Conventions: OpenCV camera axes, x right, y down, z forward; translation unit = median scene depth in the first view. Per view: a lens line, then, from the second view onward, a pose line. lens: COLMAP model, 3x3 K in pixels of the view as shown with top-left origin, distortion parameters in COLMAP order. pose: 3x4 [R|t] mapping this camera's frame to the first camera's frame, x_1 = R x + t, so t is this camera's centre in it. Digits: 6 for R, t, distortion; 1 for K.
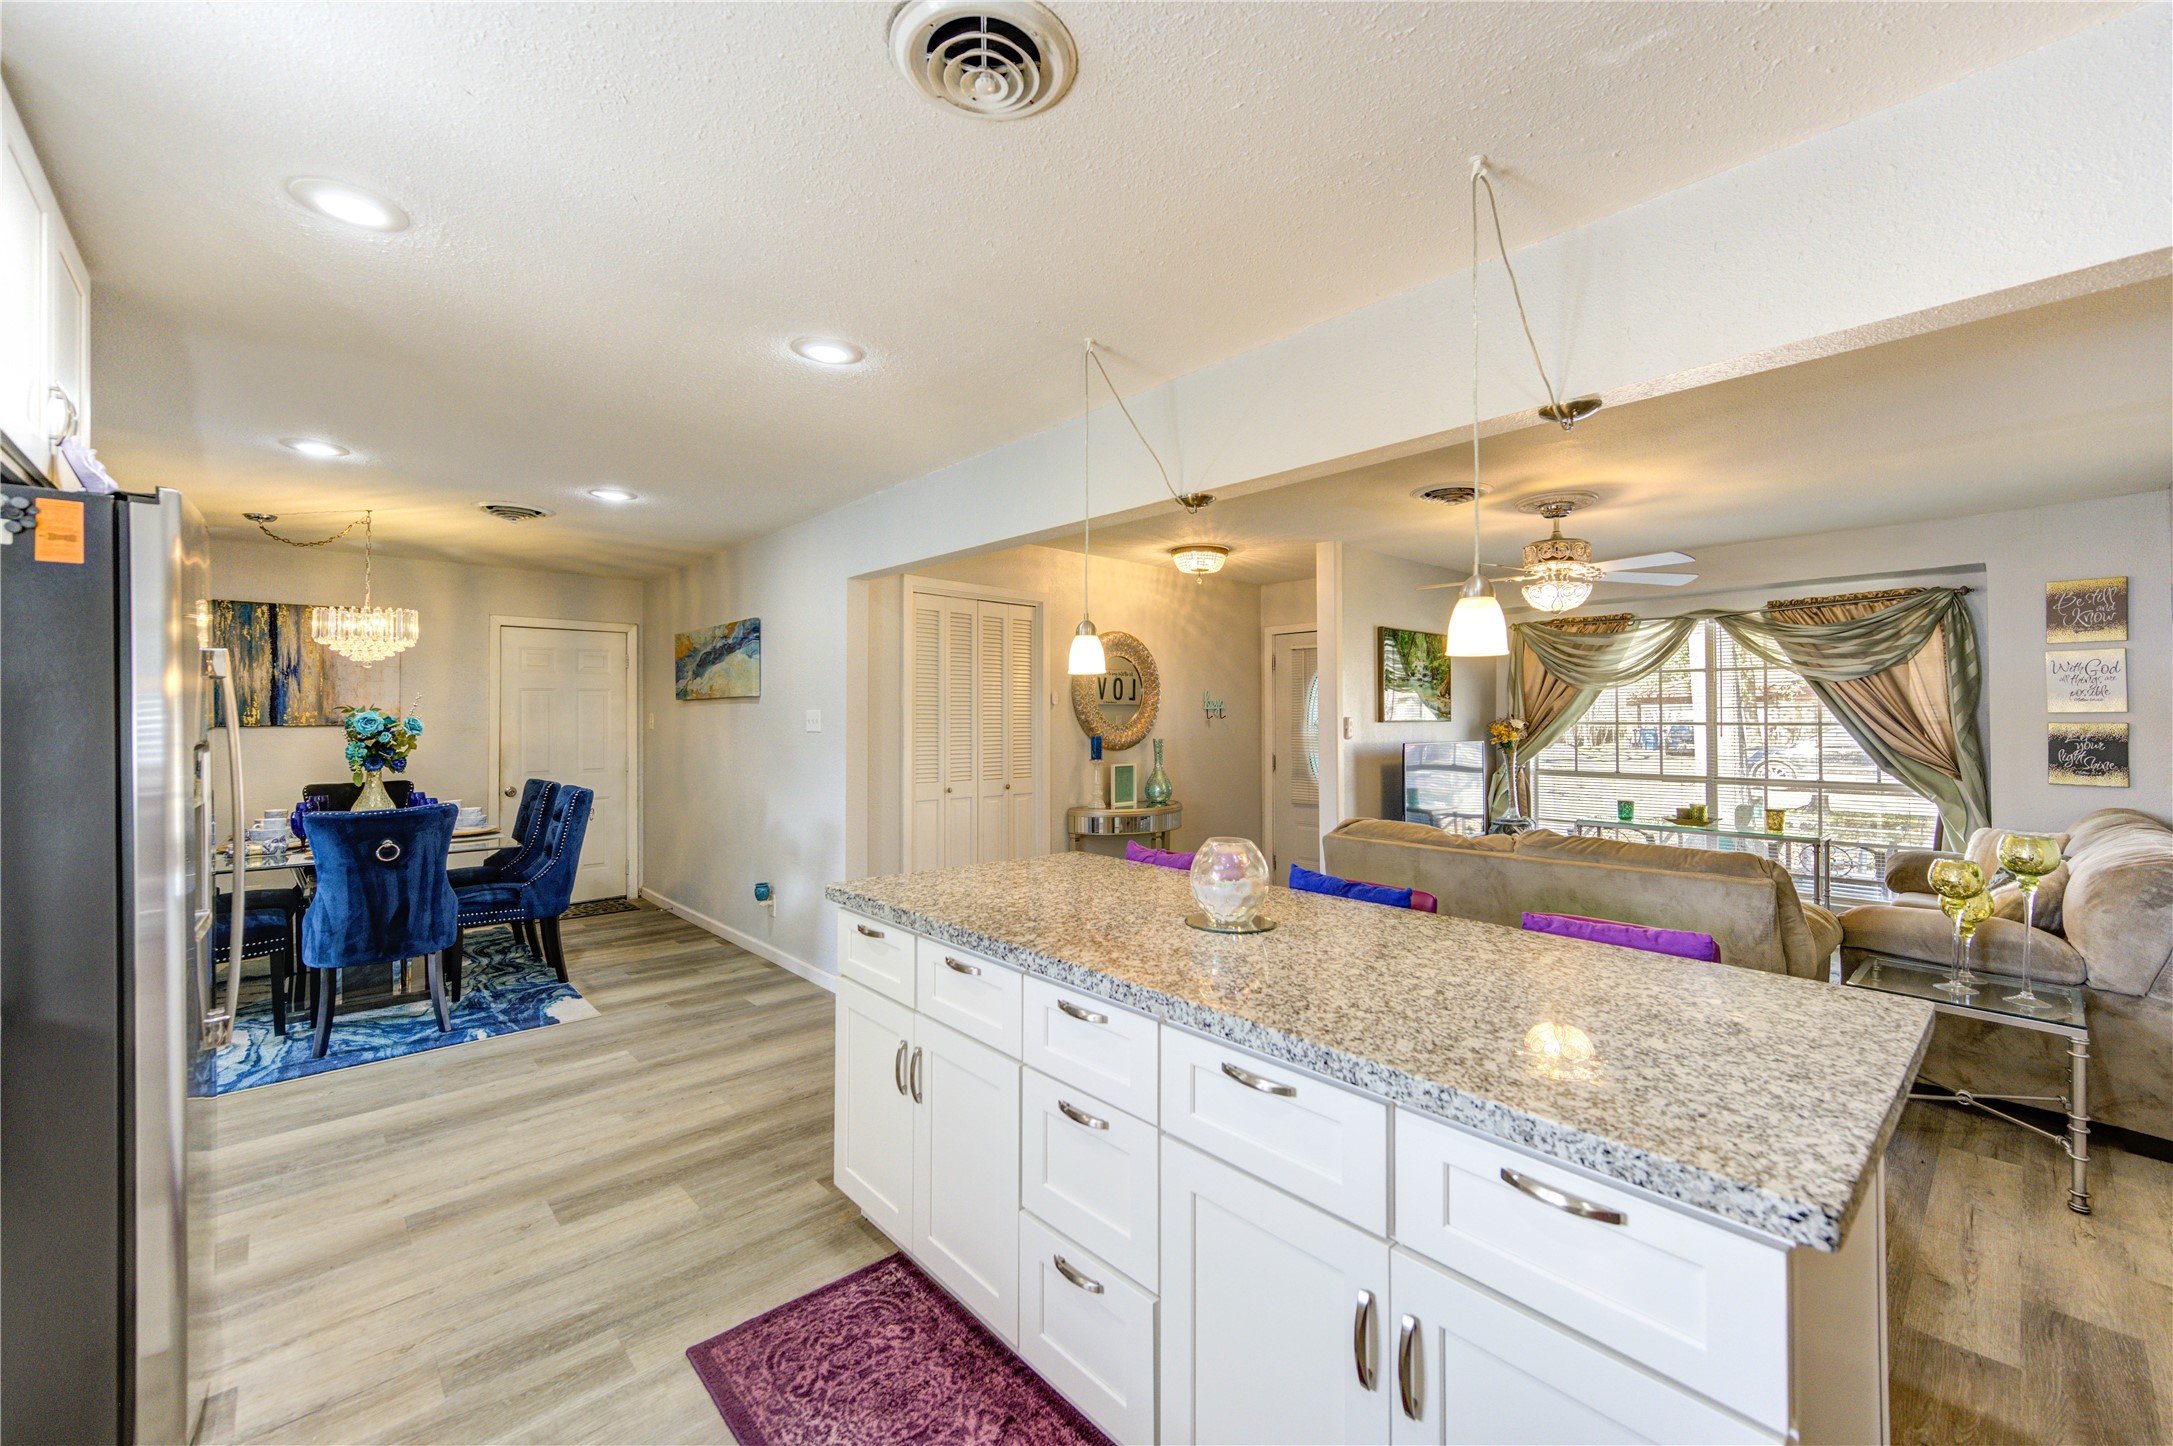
lens RADIAL K [[872.9, 0, 1100.6], [0, 872.9, 698.7], [0, 0, 1]] dist [0.001711, -0.000131]
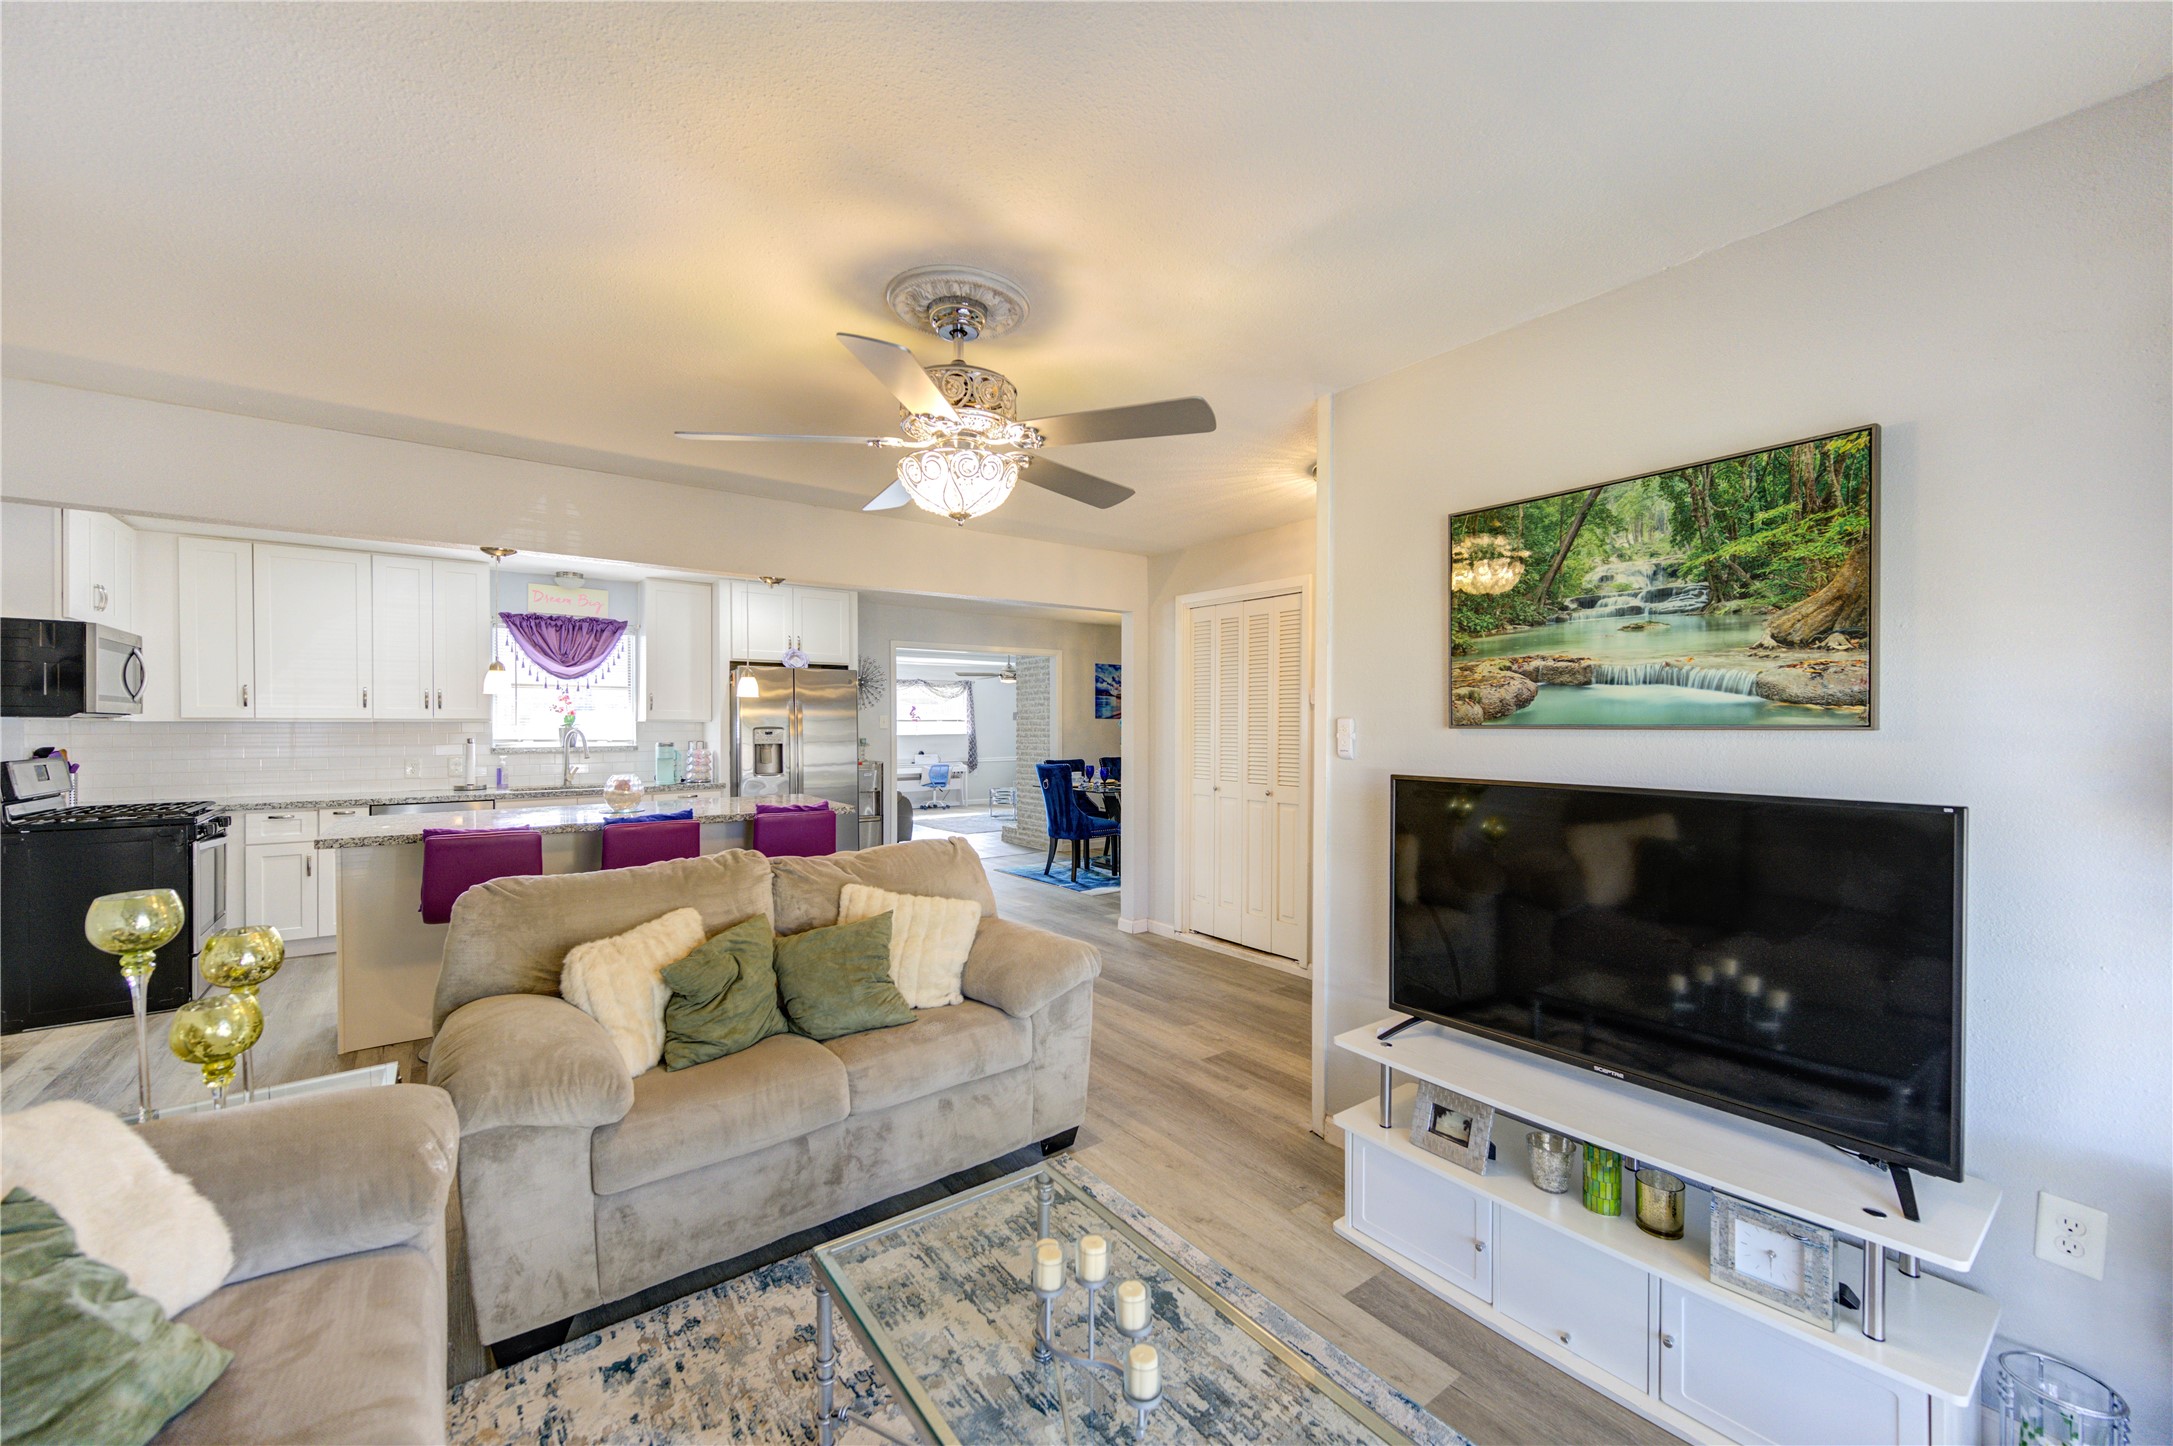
lens RADIAL K [[845.2, 0, 1094.5], [0, 845.2, 732.7], [0, 0, 1]] dist [0.000841, -0.000187]
pose [[-0.098637, 0.013150, -0.995037, 0.877809], [0.023104, 0.999673, 0.010921, 0.022928], [0.994855, -0.021912, -0.098908, 0.972576]]
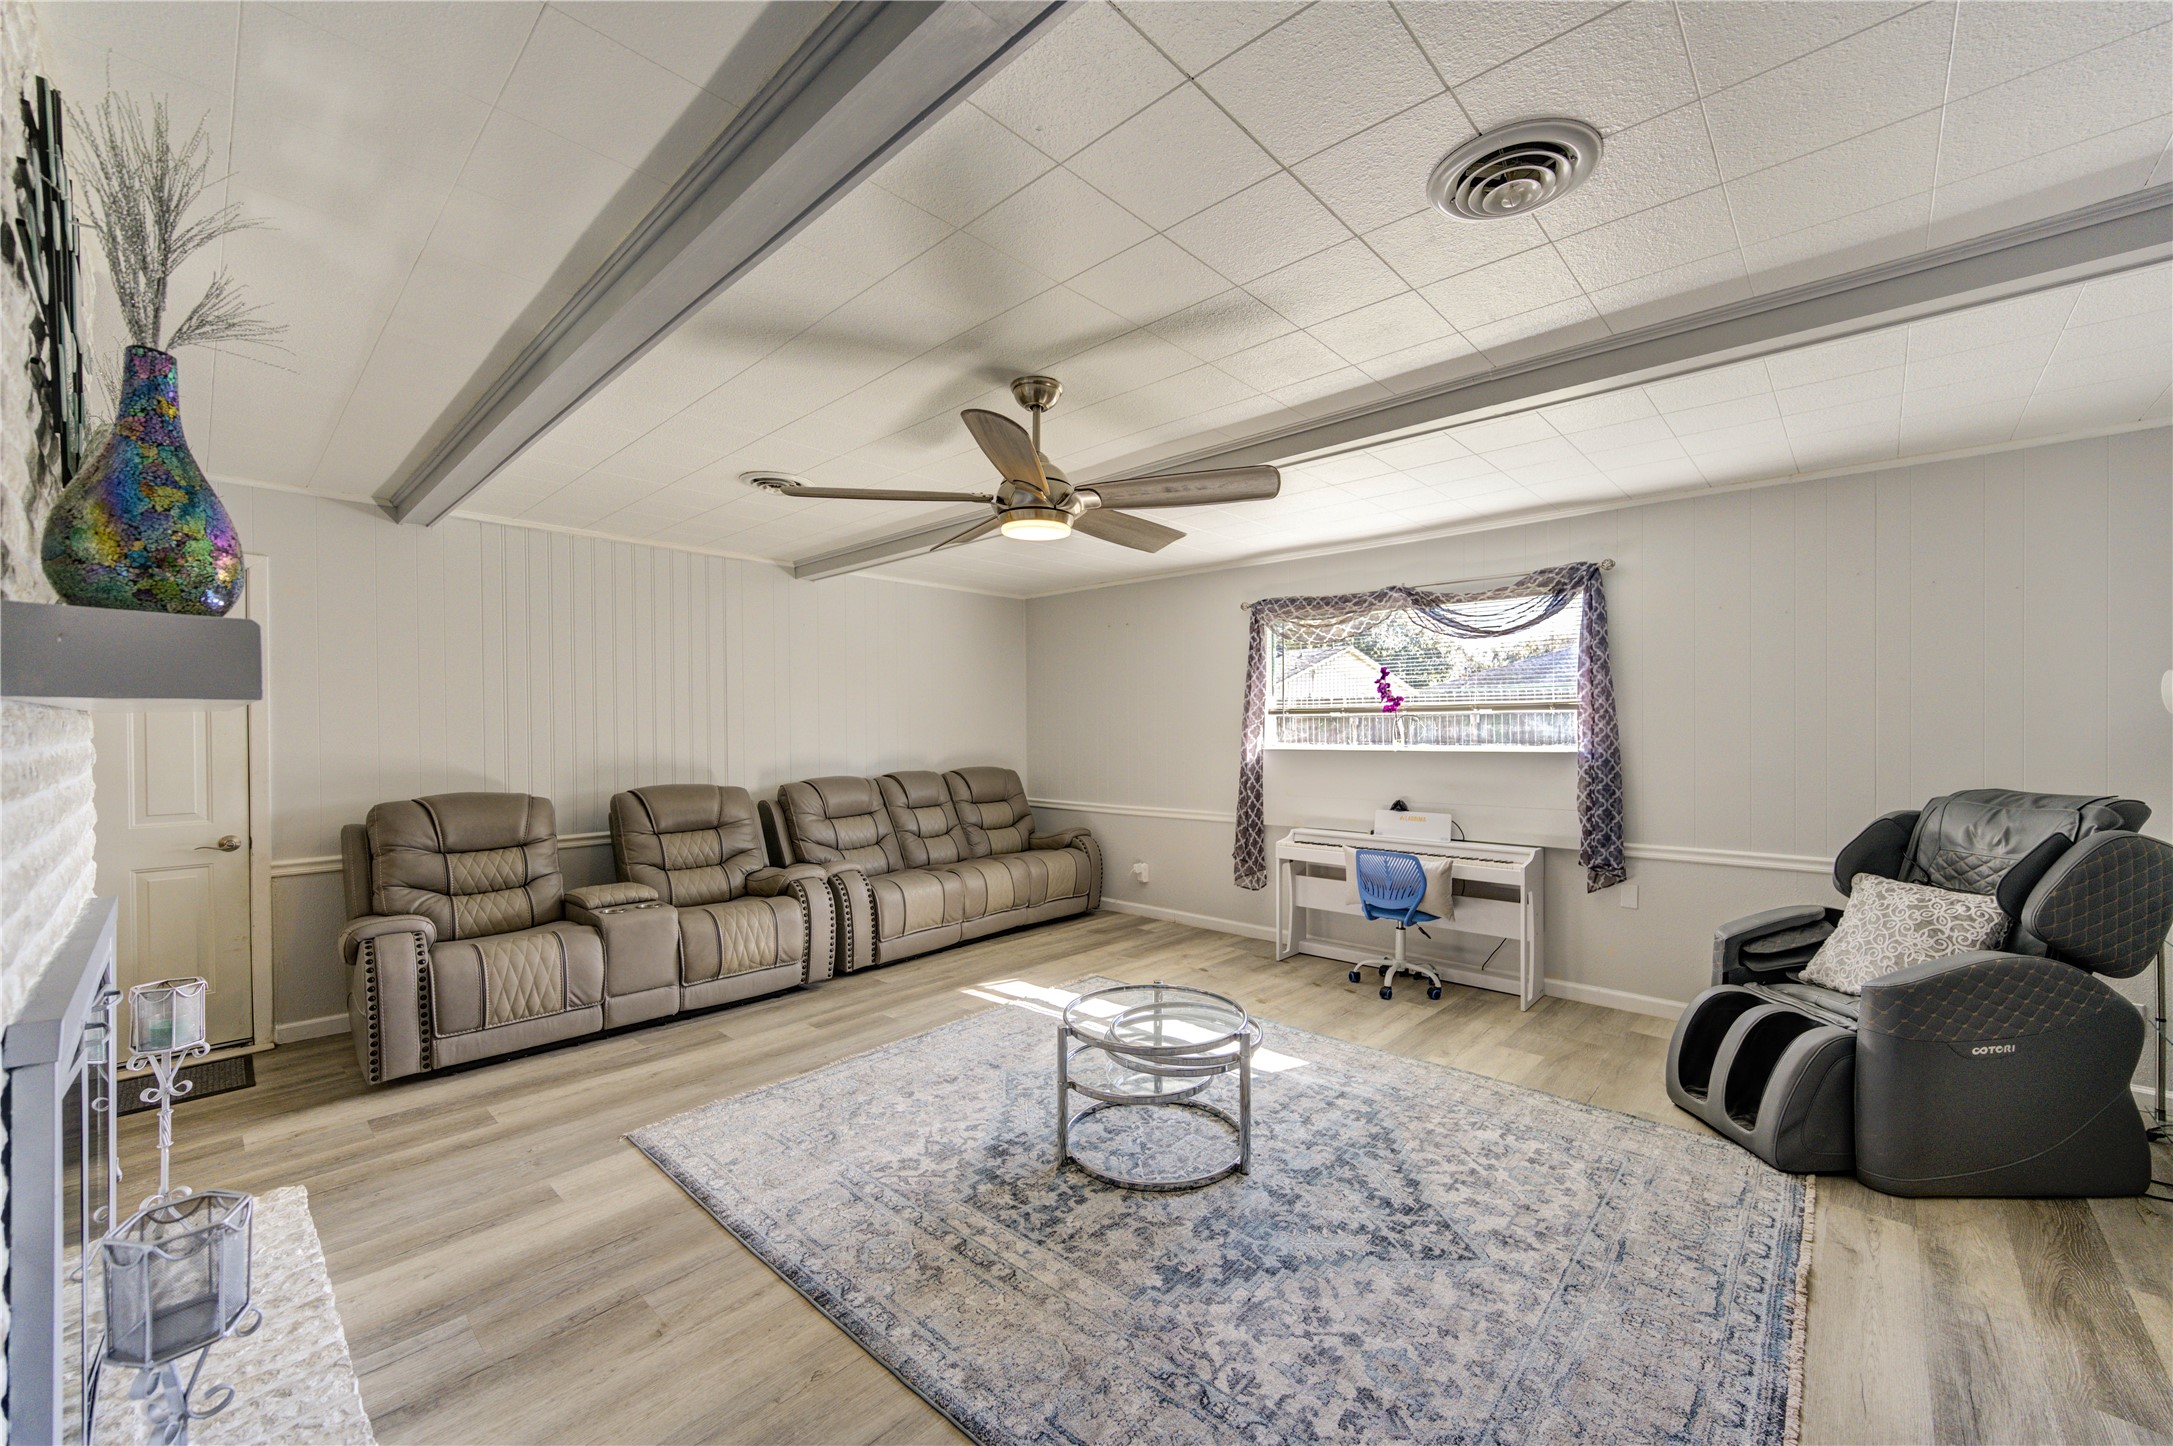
lens RADIAL K [[845.2, 0, 1094.5], [0, 845.2, 732.7], [0, 0, 1]] dist [0.000841, -0.000187]
pose [[-0.997035, 0.012074, -0.075995, -1.544077], [0.013030, 0.999842, -0.012096, 0.033062], [0.075837, -0.013050, -0.997035, 1.032049]]
